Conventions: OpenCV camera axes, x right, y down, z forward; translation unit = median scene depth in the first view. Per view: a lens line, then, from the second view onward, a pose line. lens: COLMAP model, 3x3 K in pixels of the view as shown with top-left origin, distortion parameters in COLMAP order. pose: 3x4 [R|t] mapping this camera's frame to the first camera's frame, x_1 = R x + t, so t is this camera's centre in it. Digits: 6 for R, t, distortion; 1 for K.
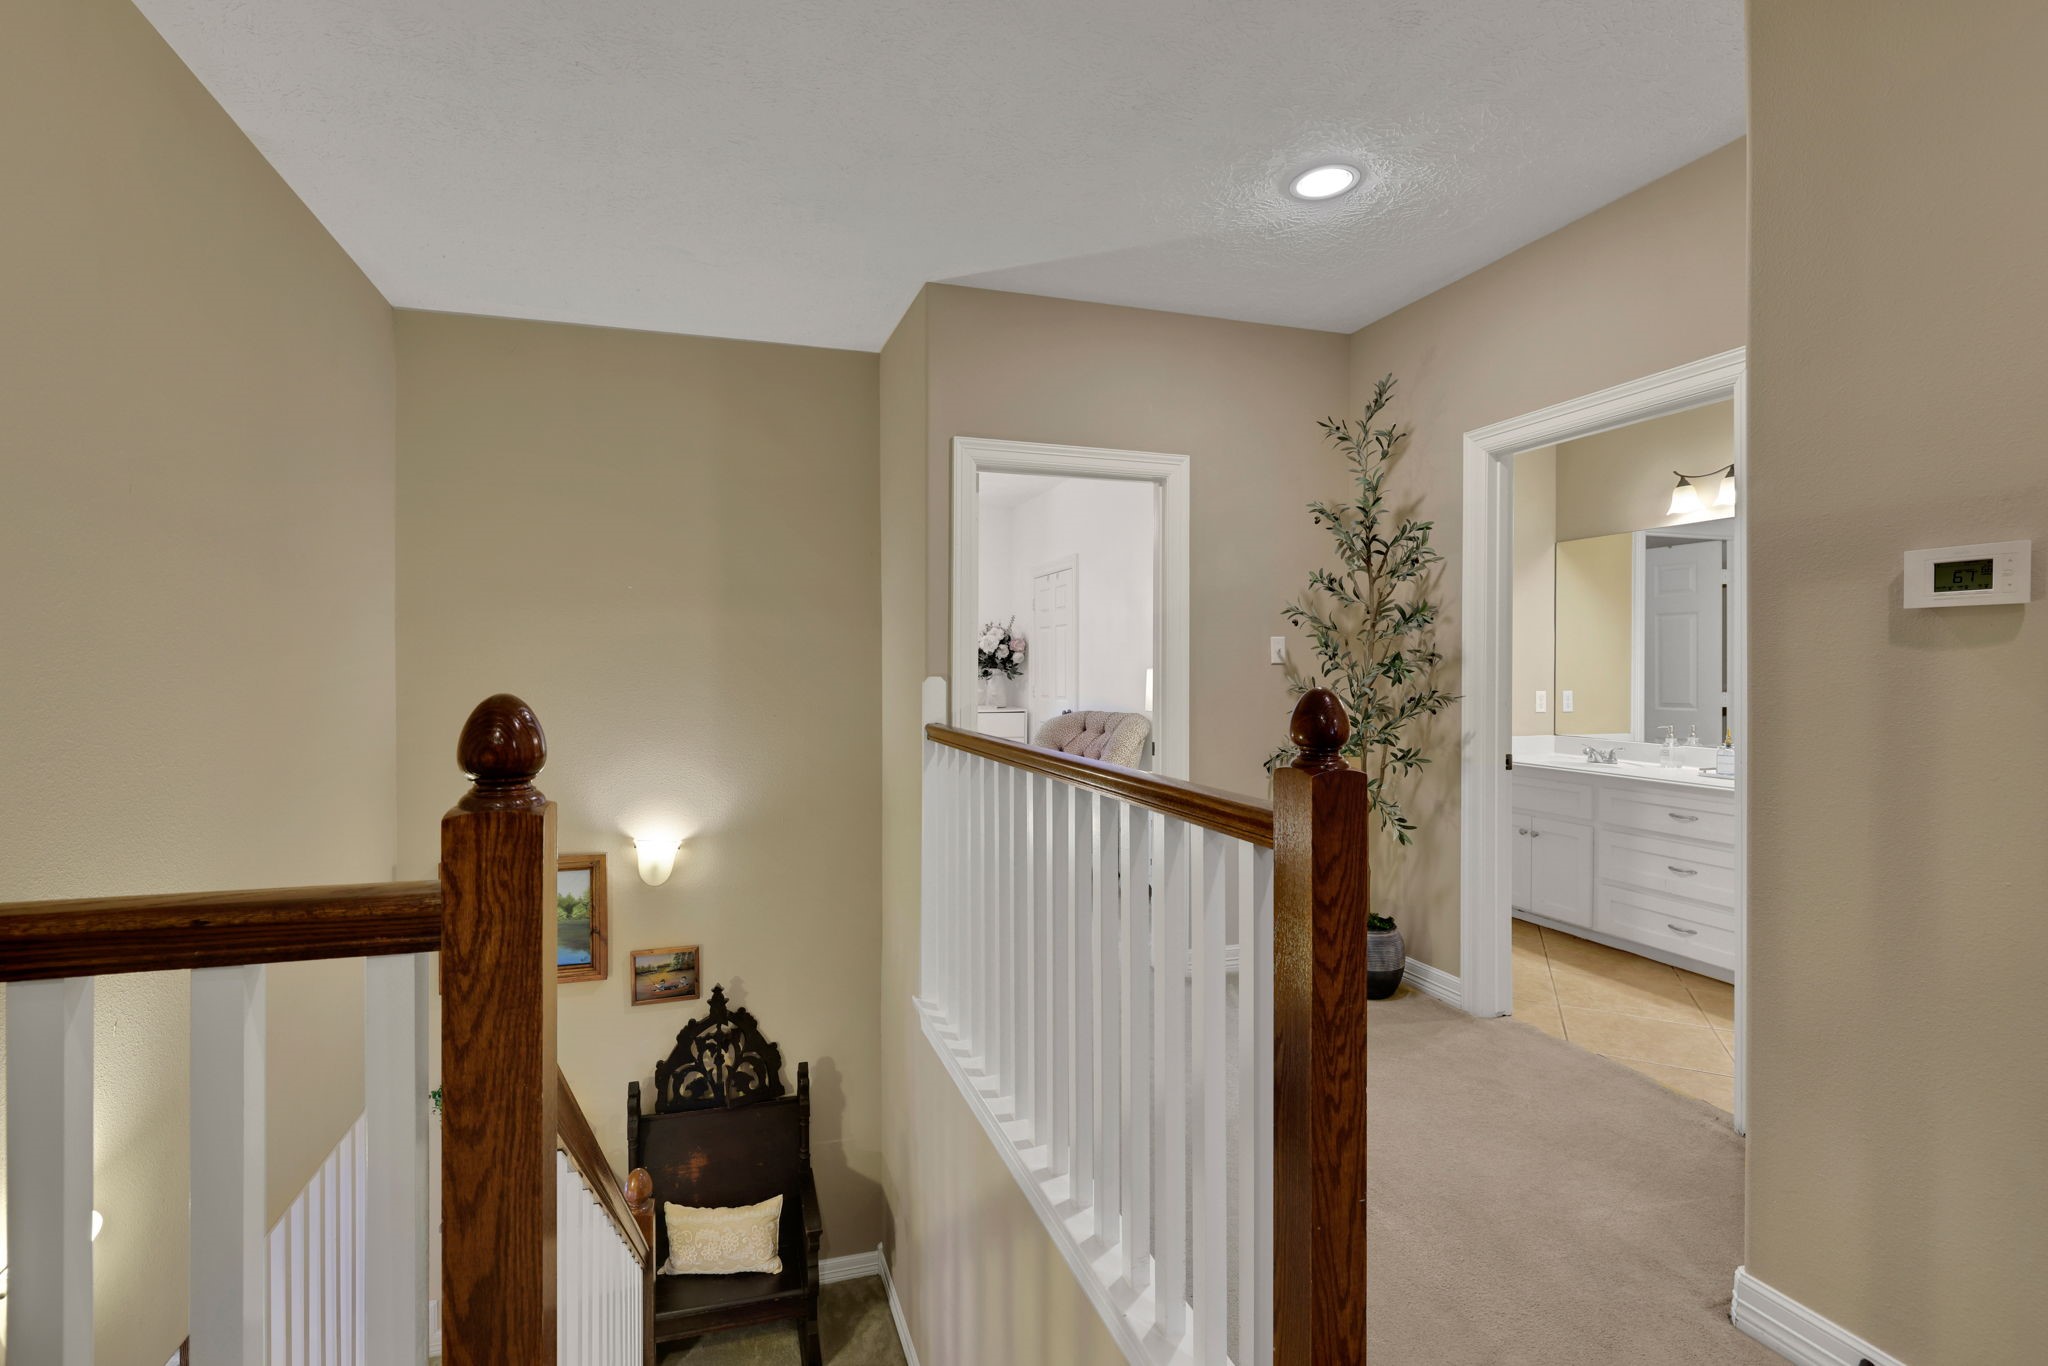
lens RADIAL K [[912.4, 0, 1031.2], [0, 912.4, 677.1], [0, 0, 1]] dist [-0.002222, 0.000016]
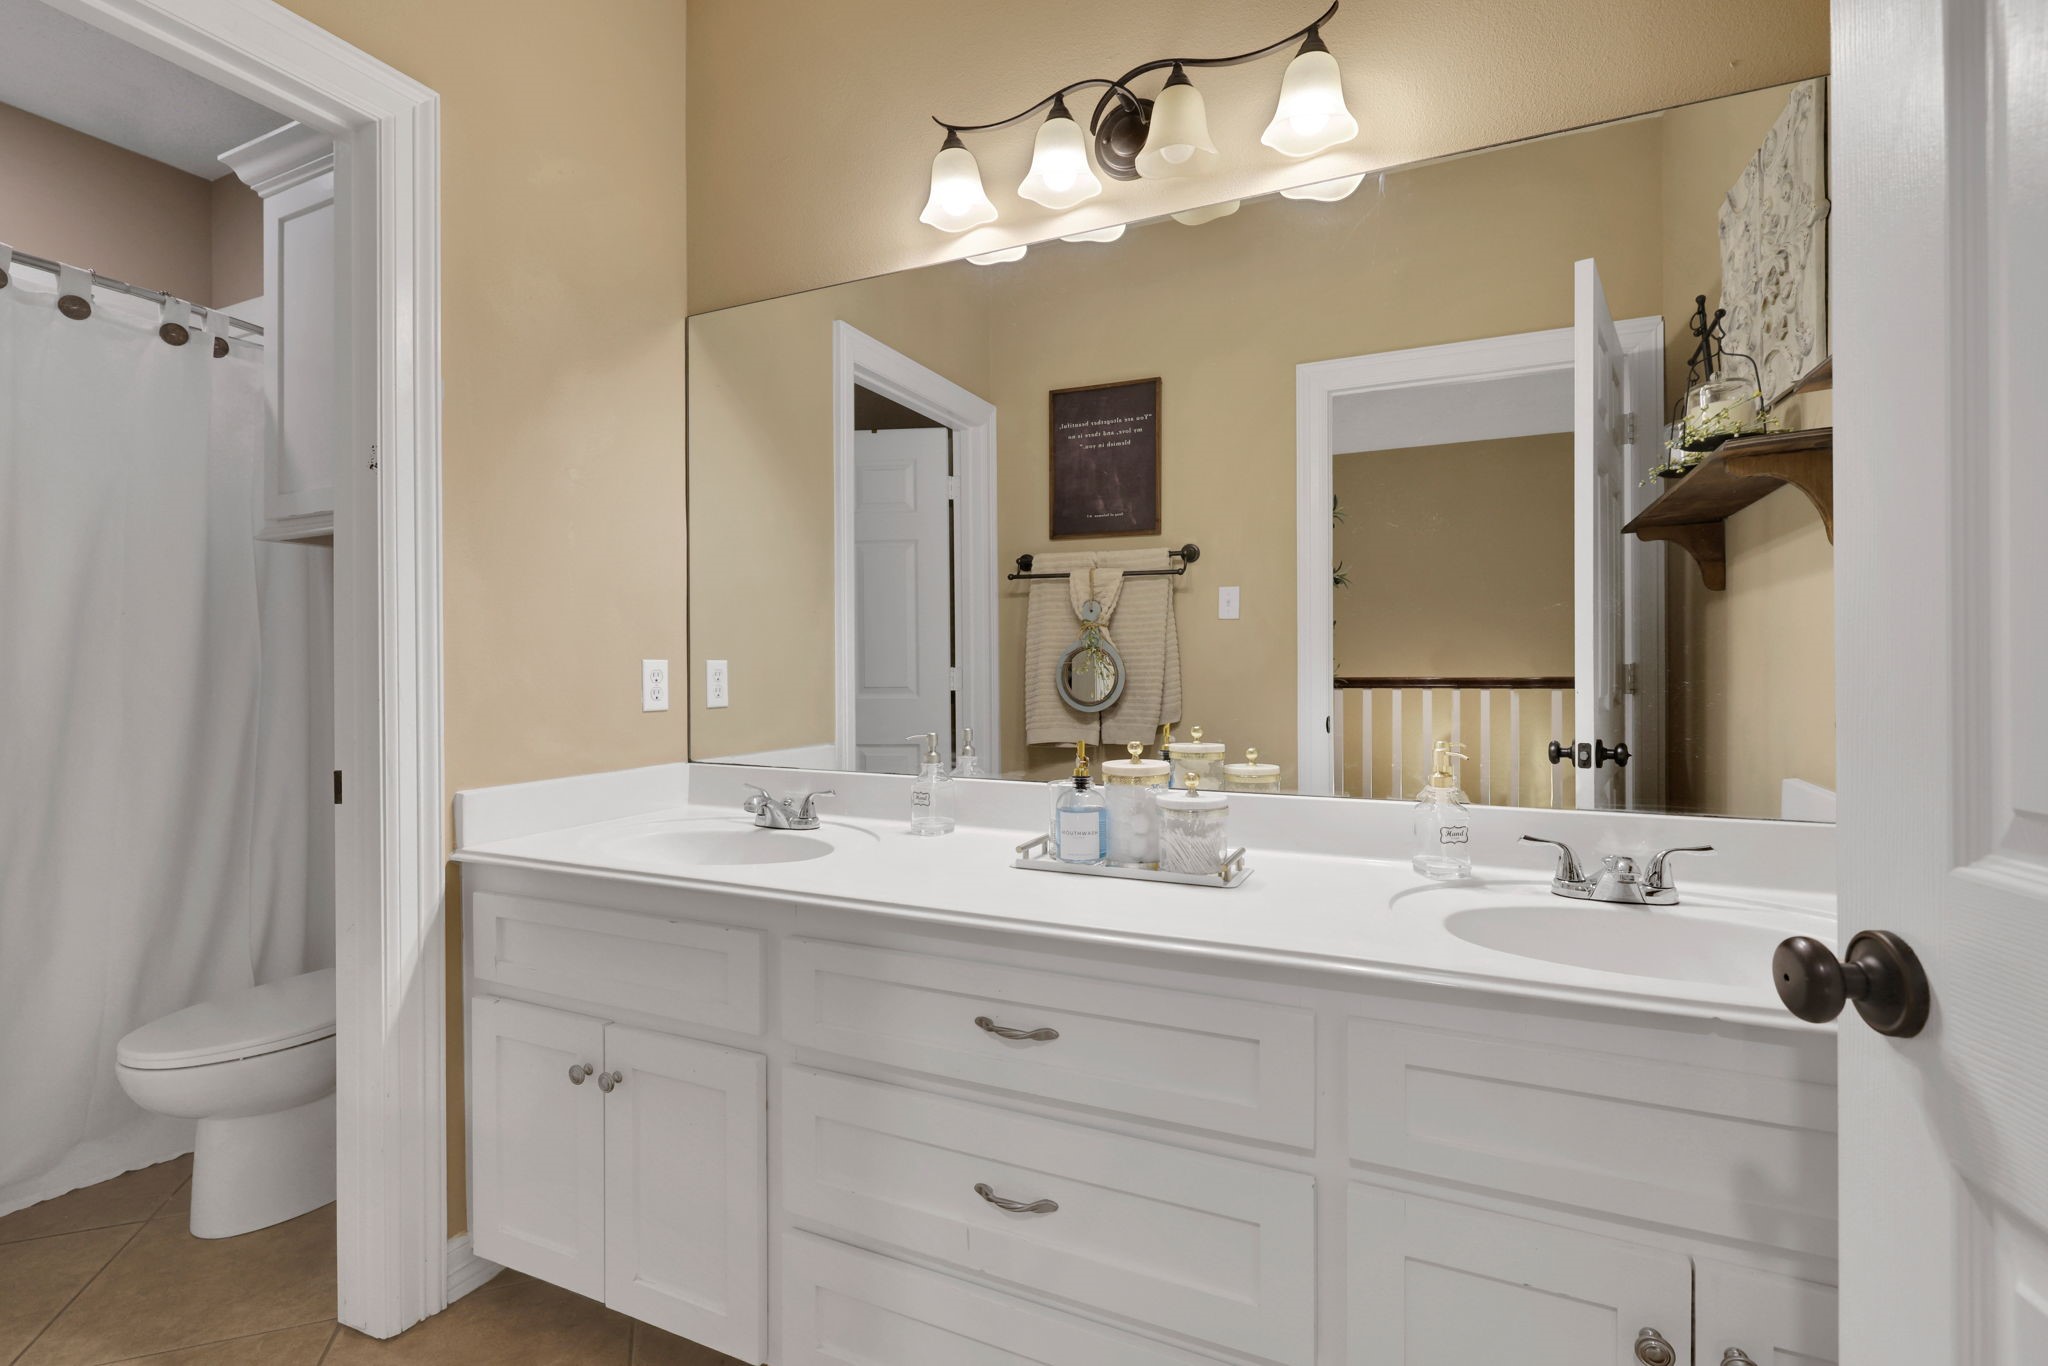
lens RADIAL K [[912.4, 0, 1030.6], [0, 912.4, 675.6], [0, 0, 1]] dist [-0.002222, 0.000016]
pose [[0.680050, -0.008873, 0.733112, 0.399975], [0.009109, 0.999952, 0.003653, 0.024514], [-0.733109, 0.004194, 0.680099, 0.639327]]
